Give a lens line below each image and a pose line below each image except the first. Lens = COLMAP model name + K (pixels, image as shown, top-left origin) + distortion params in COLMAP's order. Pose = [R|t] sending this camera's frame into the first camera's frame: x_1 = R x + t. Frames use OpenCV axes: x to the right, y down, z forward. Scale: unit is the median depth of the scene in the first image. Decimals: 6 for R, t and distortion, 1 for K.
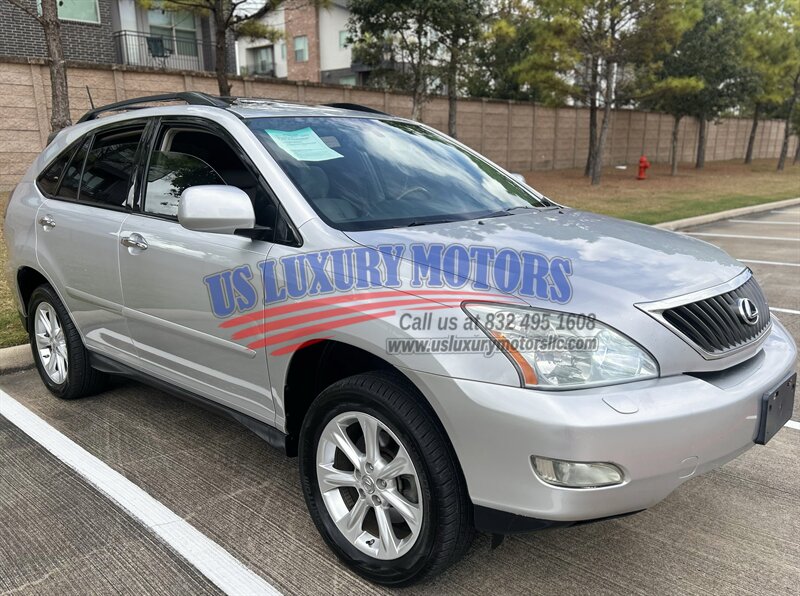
lens RADIAL K [[659.0, 0, 407.1], [0, 659.0, 321.9], [0, 0, 1]] dist [0.020147, -0.010316]
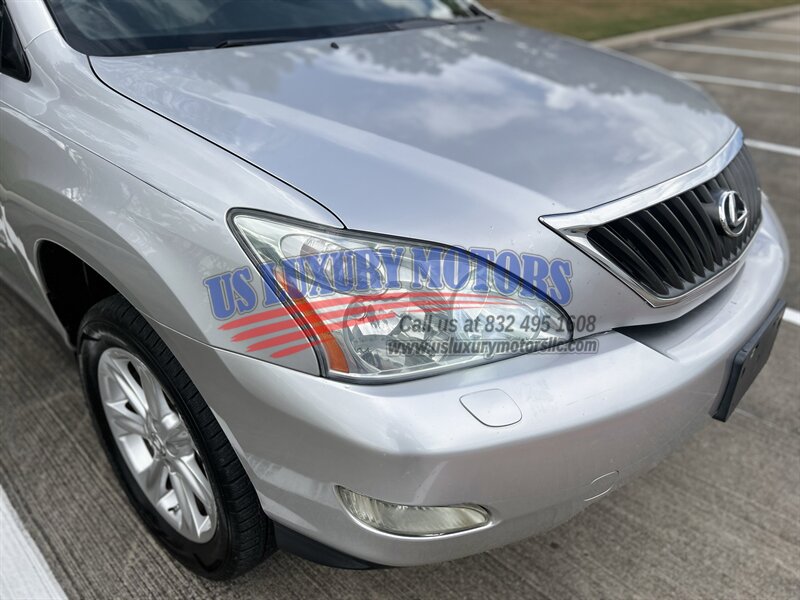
lens RADIAL K [[609.4, 0, 399.3], [0, 609.4, 290.0], [0, 0, 1]] dist [0.020943, -0.011536]
pose [[0.999690, 0.015840, 0.019232, 0.141149], [-0.020266, 0.965978, 0.257828, -0.066205], [-0.014494, -0.258138, 0.965999, 0.316089]]
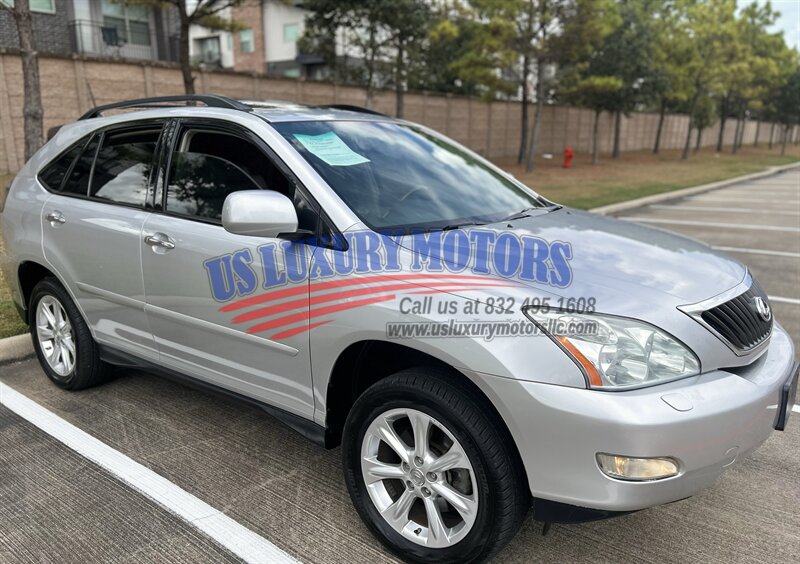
lens RADIAL K [[609.4, 0, 398.7], [0, 609.4, 299.6], [0, 0, 1]] dist [0.014639, -0.001949]
pose [[0.996255, -0.012484, 0.085562, -0.130557], [0.011956, 0.999906, 0.006673, -0.033861], [-0.085637, -0.005625, 0.996311, 0.026564]]
